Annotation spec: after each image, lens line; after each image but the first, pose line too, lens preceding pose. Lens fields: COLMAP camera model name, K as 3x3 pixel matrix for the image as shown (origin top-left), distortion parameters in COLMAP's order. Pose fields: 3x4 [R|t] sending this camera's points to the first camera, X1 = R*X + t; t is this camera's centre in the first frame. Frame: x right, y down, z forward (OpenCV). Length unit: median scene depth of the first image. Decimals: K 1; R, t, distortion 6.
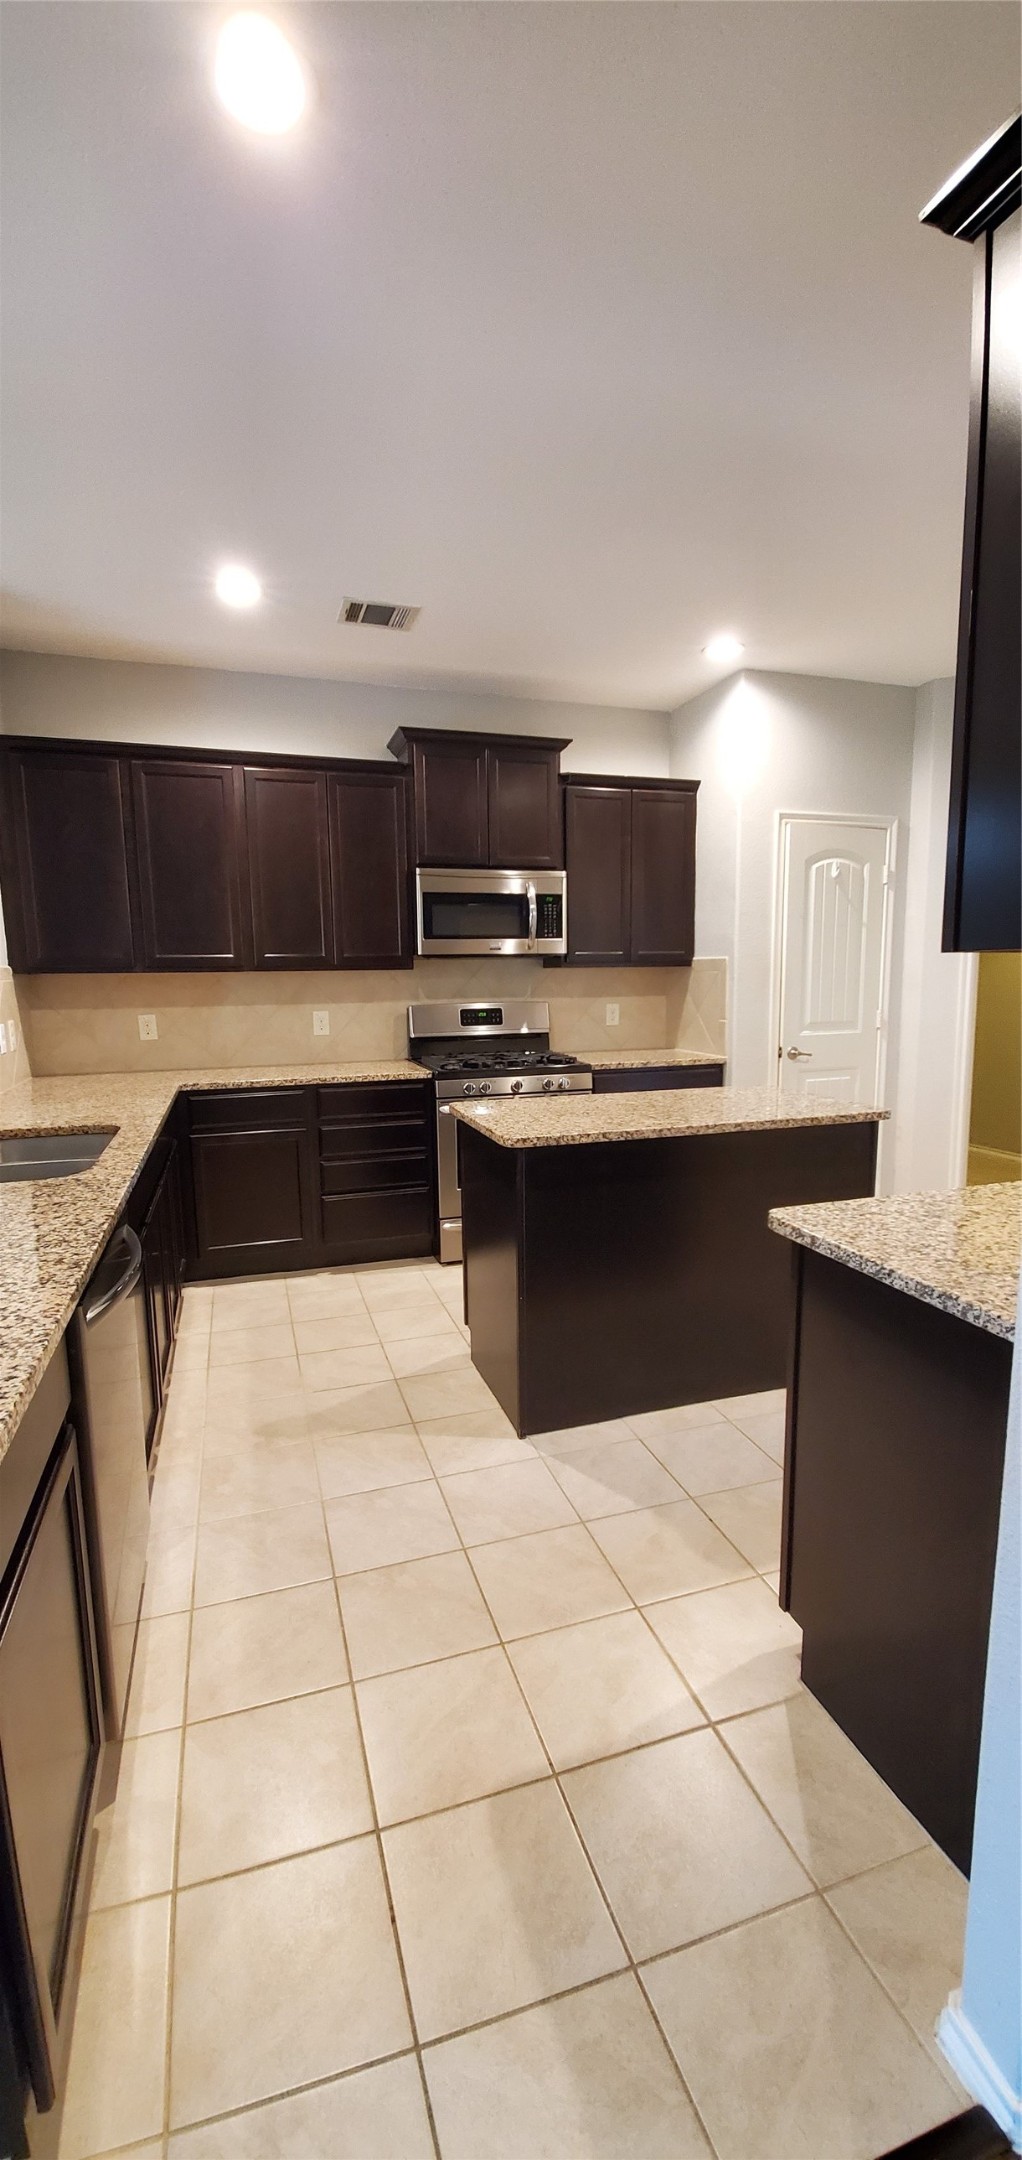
lens RADIAL K [[854.8, 0, 512.0], [0, 854.8, 1096.1], [0, 0, 1]] dist [-0.007926, -0.003487]
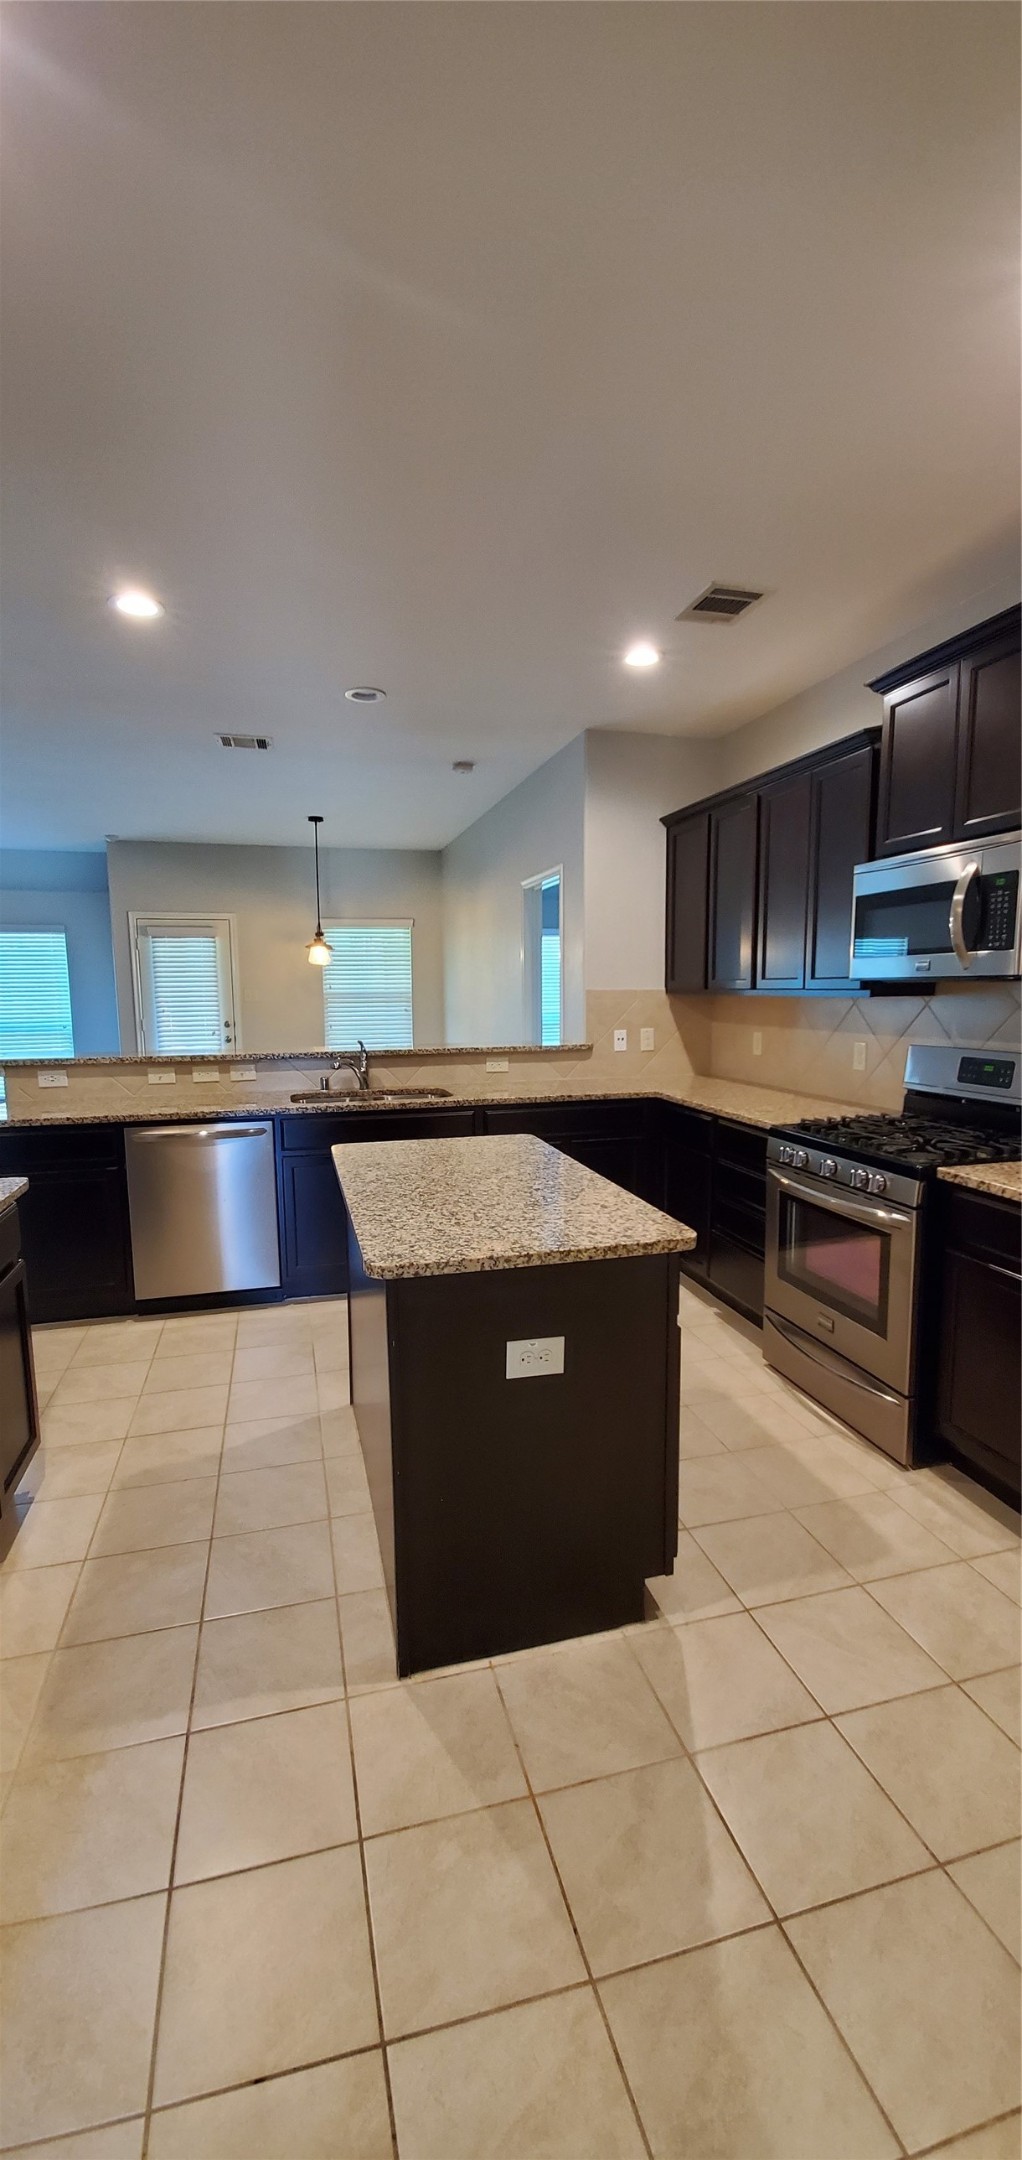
lens RADIAL K [[854.8, 0, 513.7], [0, 854.8, 1096.9], [0, 0, 1]] dist [-0.007926, -0.003487]
pose [[-0.048105, 0.139628, -0.989035, 0.698654], [-0.132249, 0.980573, 0.144866, -0.135317], [0.990049, 0.137768, -0.028705, 0.756650]]
